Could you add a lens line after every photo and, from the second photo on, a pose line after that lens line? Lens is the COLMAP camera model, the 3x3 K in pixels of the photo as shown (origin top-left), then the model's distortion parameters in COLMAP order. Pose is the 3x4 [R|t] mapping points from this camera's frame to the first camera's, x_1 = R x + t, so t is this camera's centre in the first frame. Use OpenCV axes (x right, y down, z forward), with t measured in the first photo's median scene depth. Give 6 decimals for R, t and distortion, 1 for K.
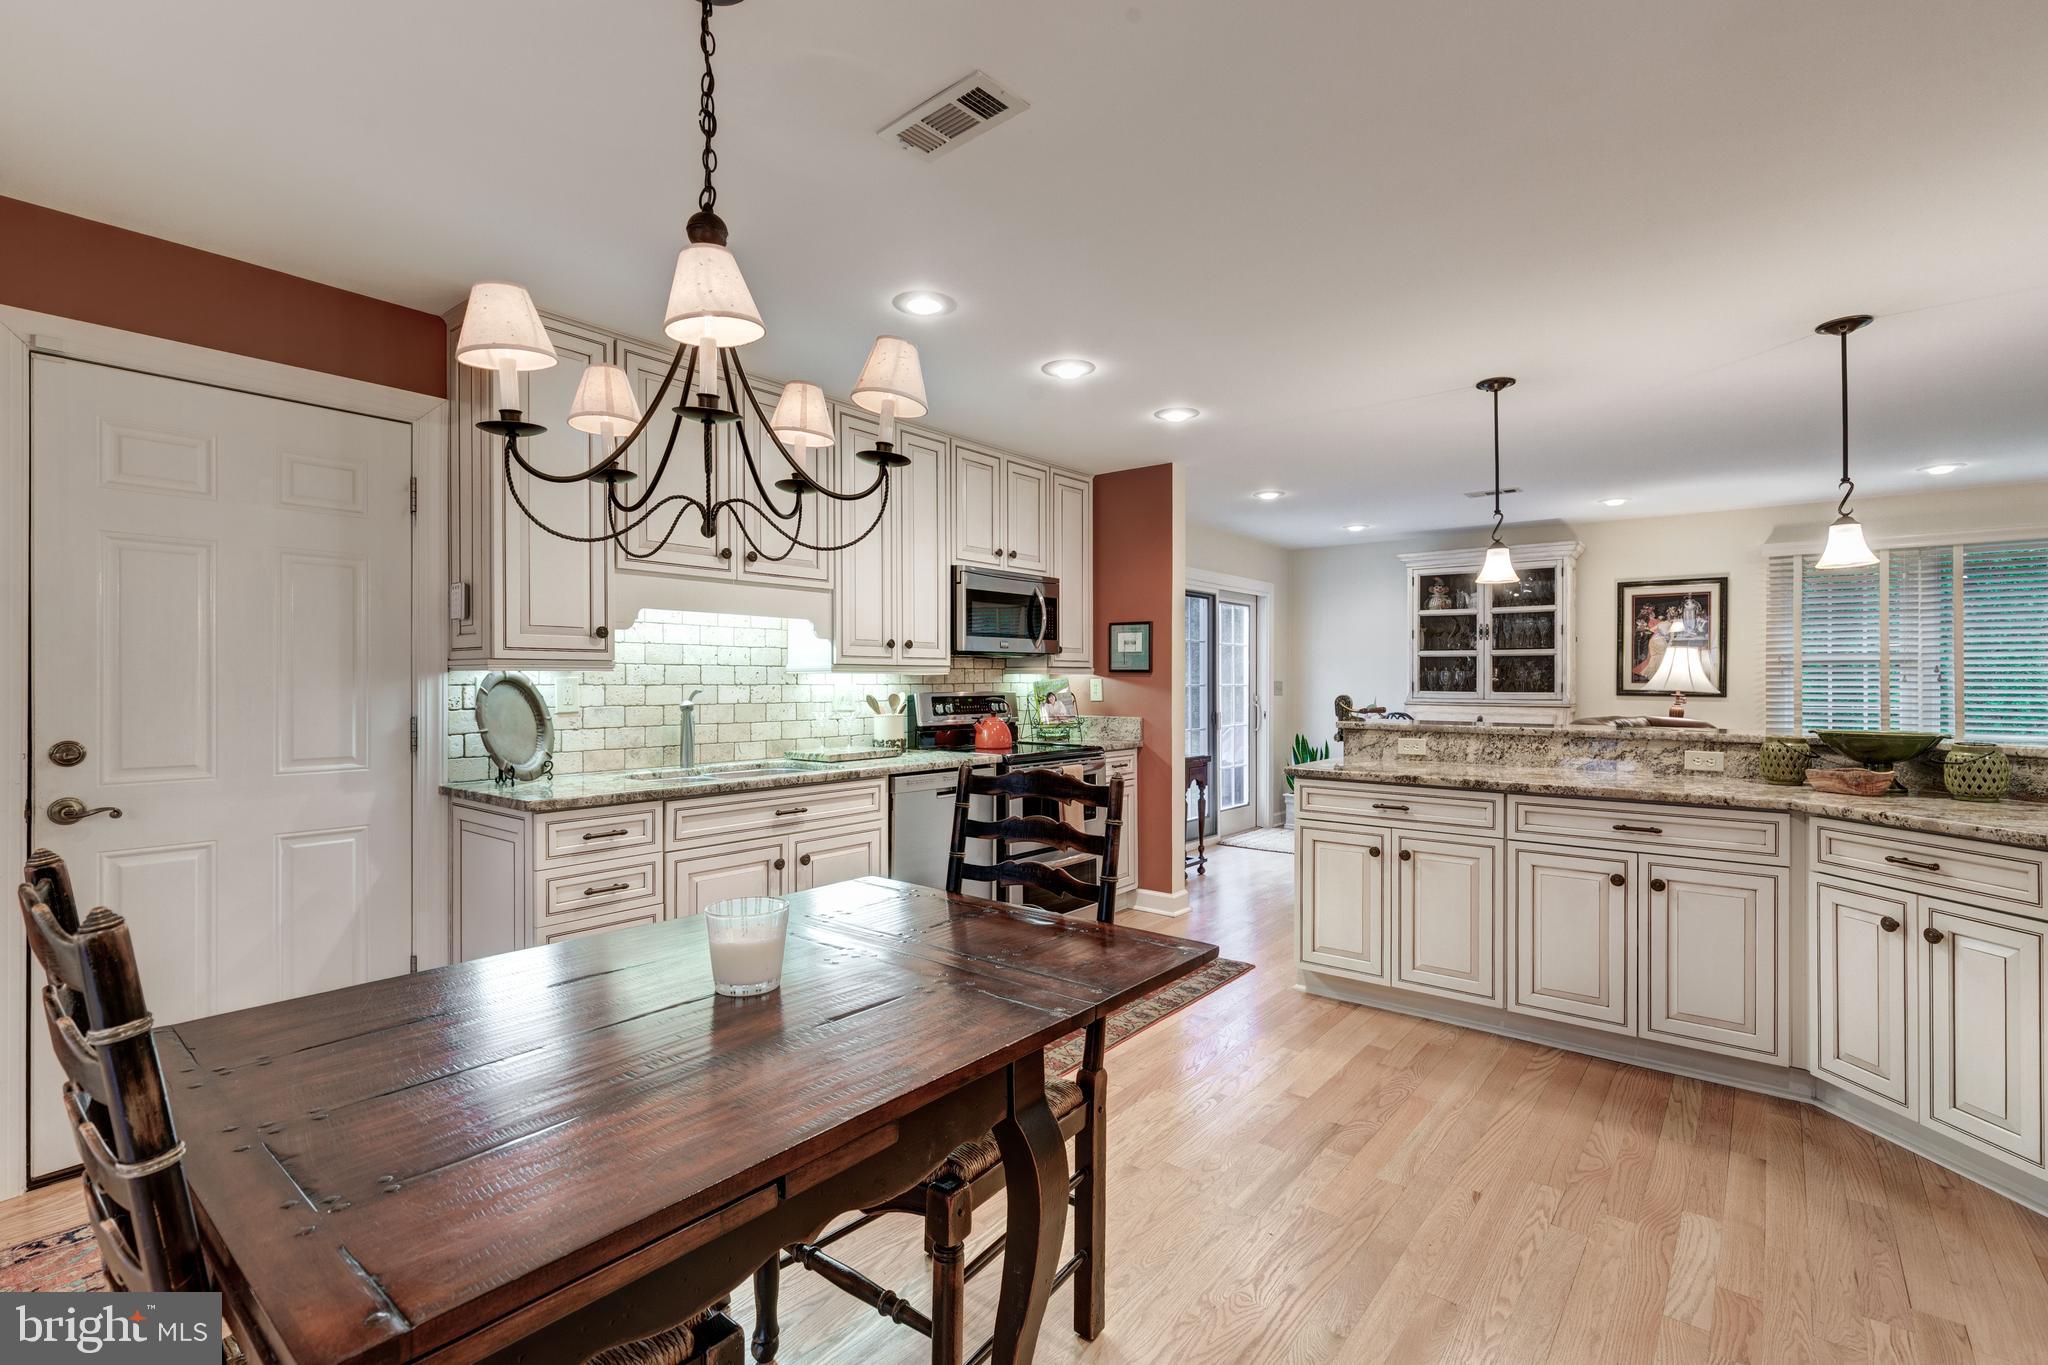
lens RADIAL K [[938.5, 0, 1020.7], [0, 938.5, 682.3], [0, 0, 1]] dist [0.010251, -0.002339]
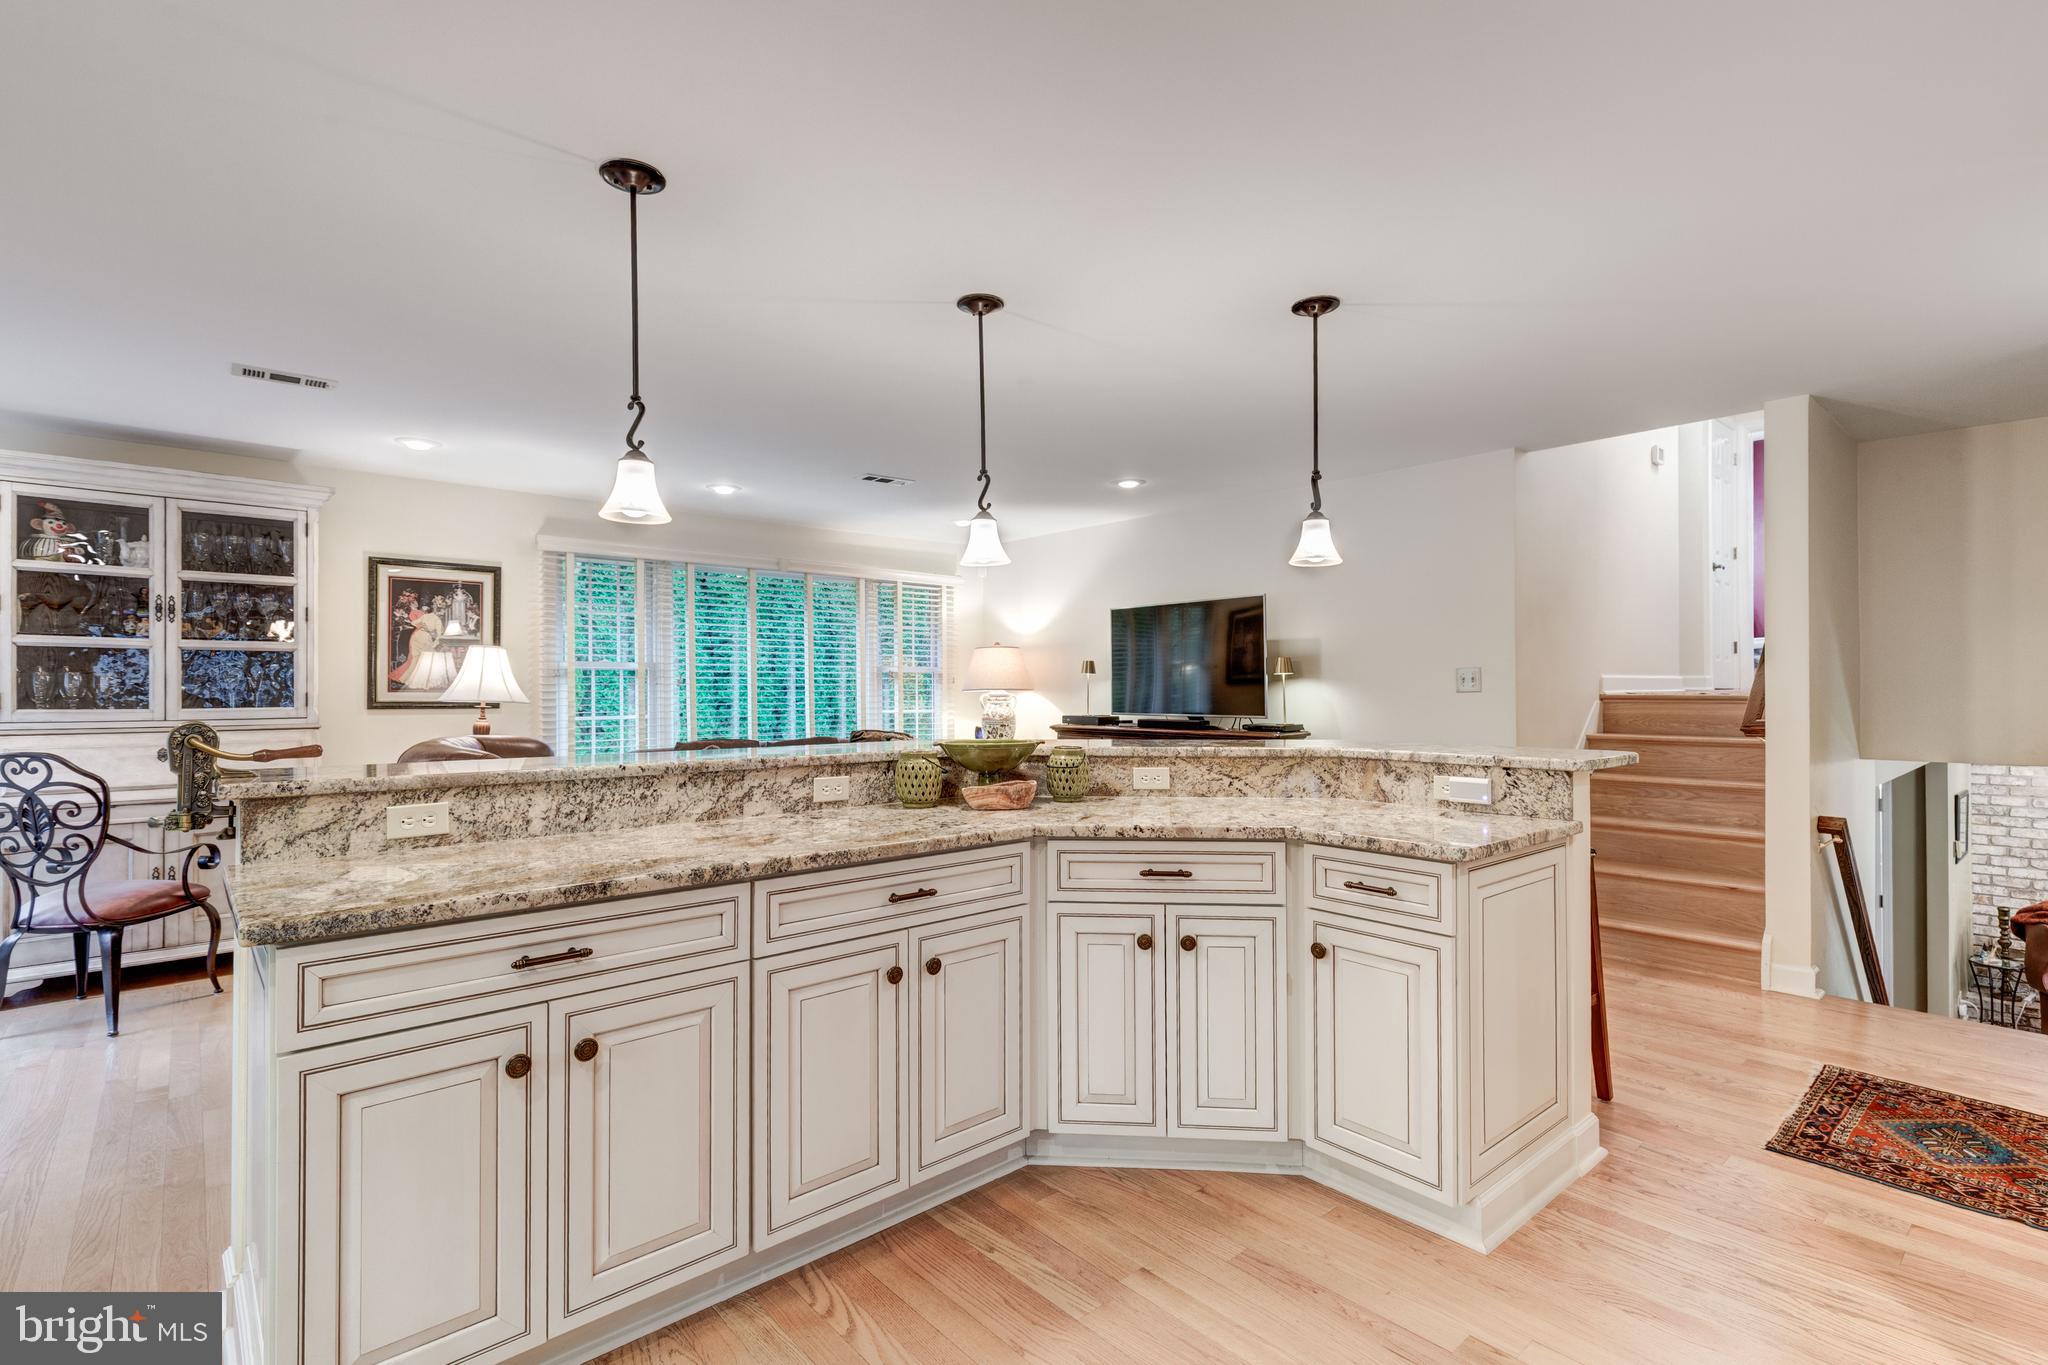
lens RADIAL K [[938.5, 0, 1033.1], [0, 938.5, 688.3], [0, 0, 1]] dist [0.010251, -0.002339]
pose [[0.165401, -0.000901, 0.986226, -0.025373], [0.003384, 0.999994, 0.000346, -0.001041], [-0.986221, 0.003280, 0.165403, 0.601812]]
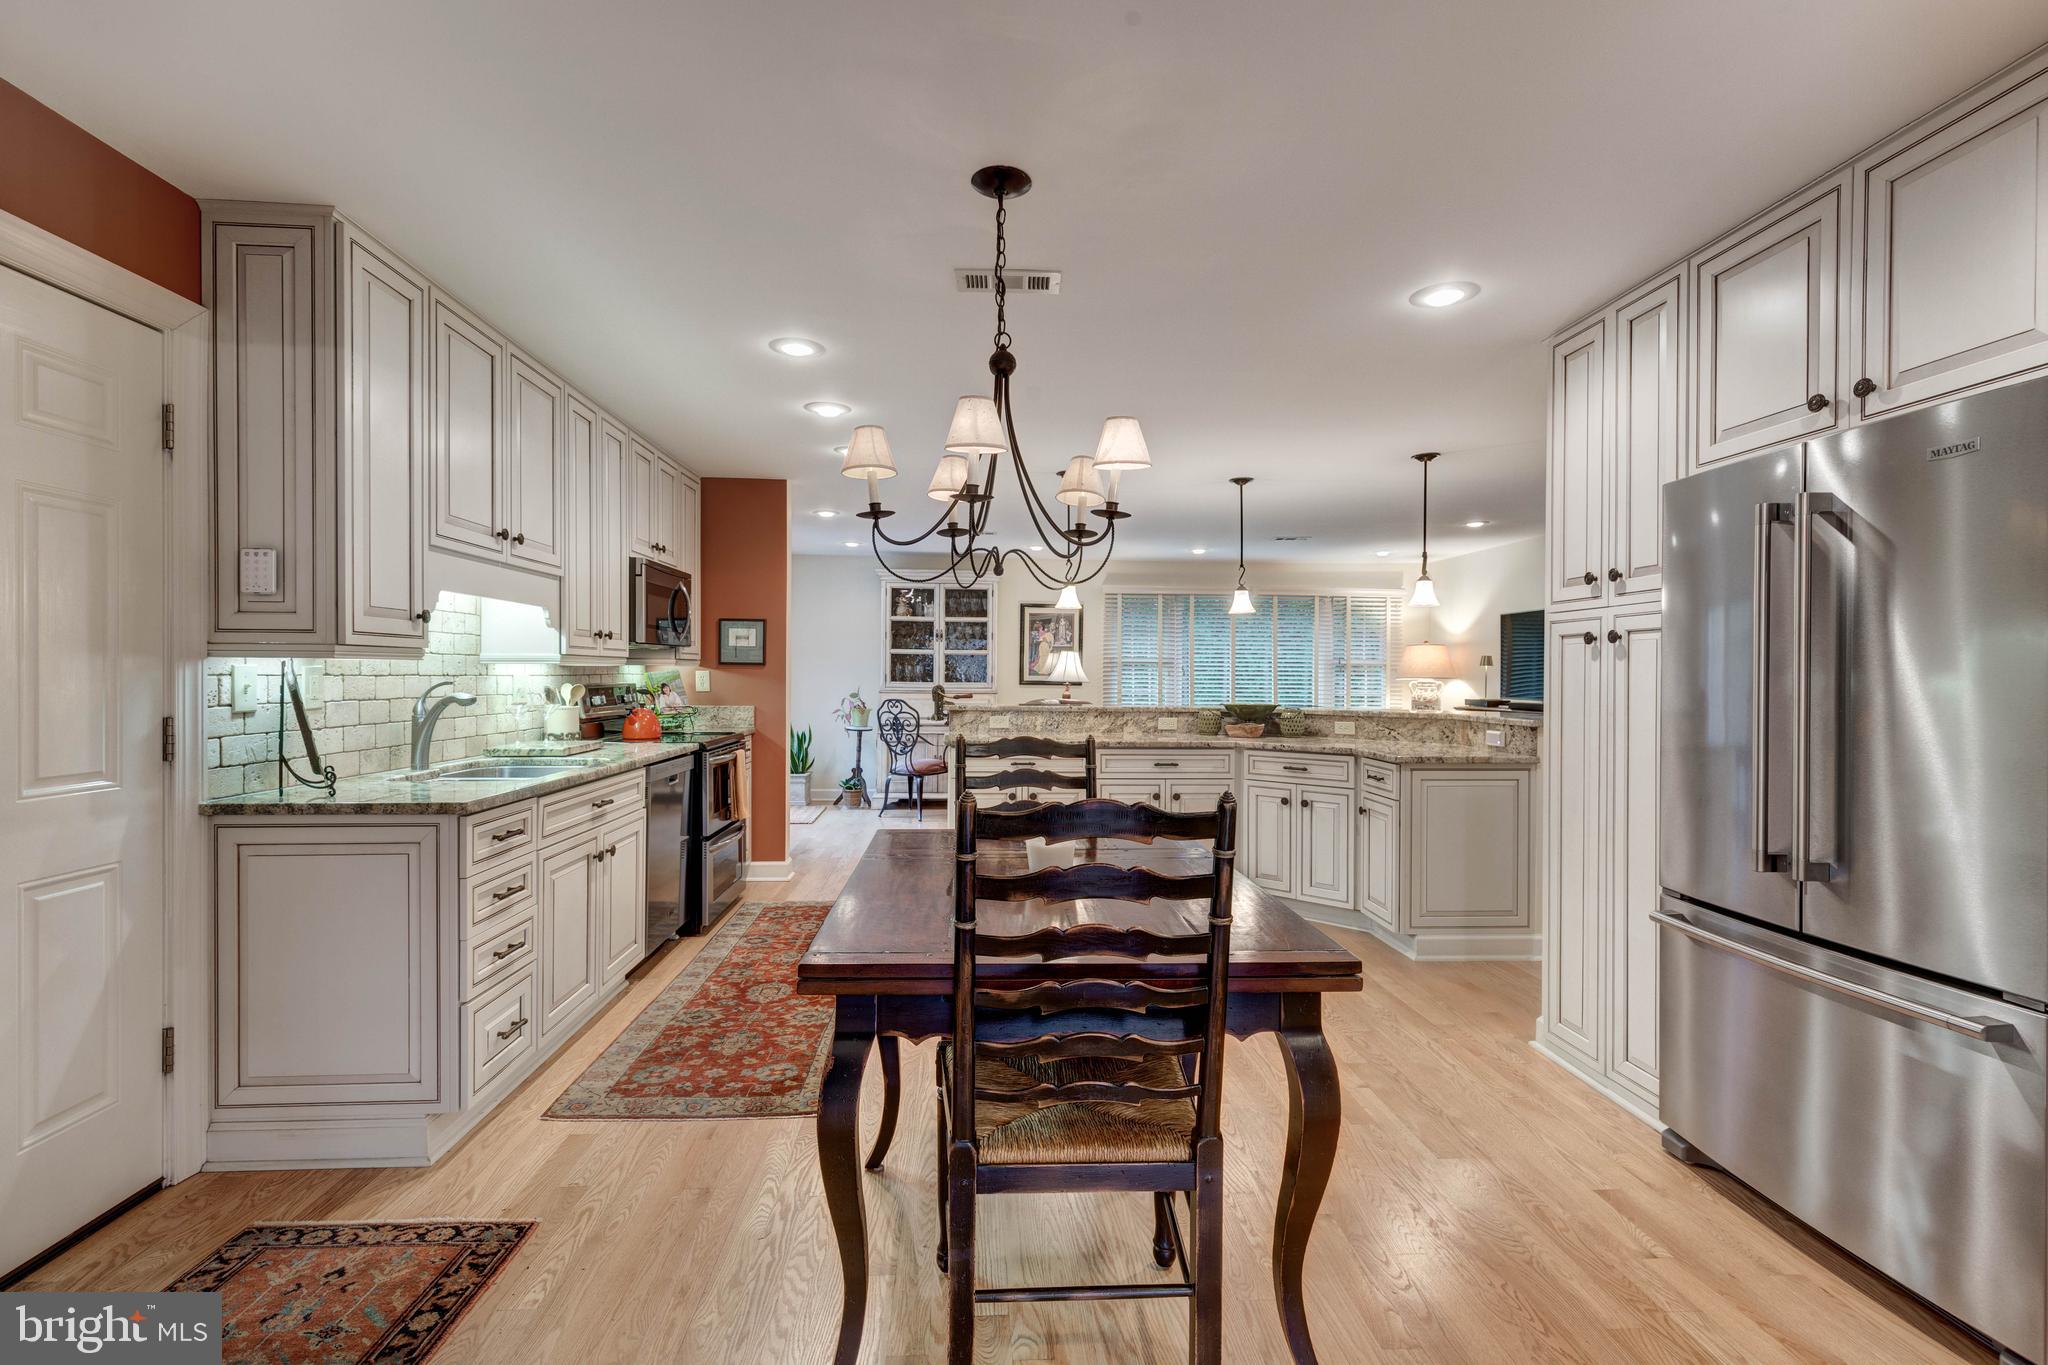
lens RADIAL K [[938.5, 0, 1040.5], [0, 938.5, 677.6], [0, 0, 1]] dist [0.010251, -0.002339]
pose [[0.727727, 0.001832, 0.685864, -0.482599], [-0.004644, 0.999987, 0.002256, 0.000115], [-0.685851, -0.004827, 0.727726, -0.034114]]
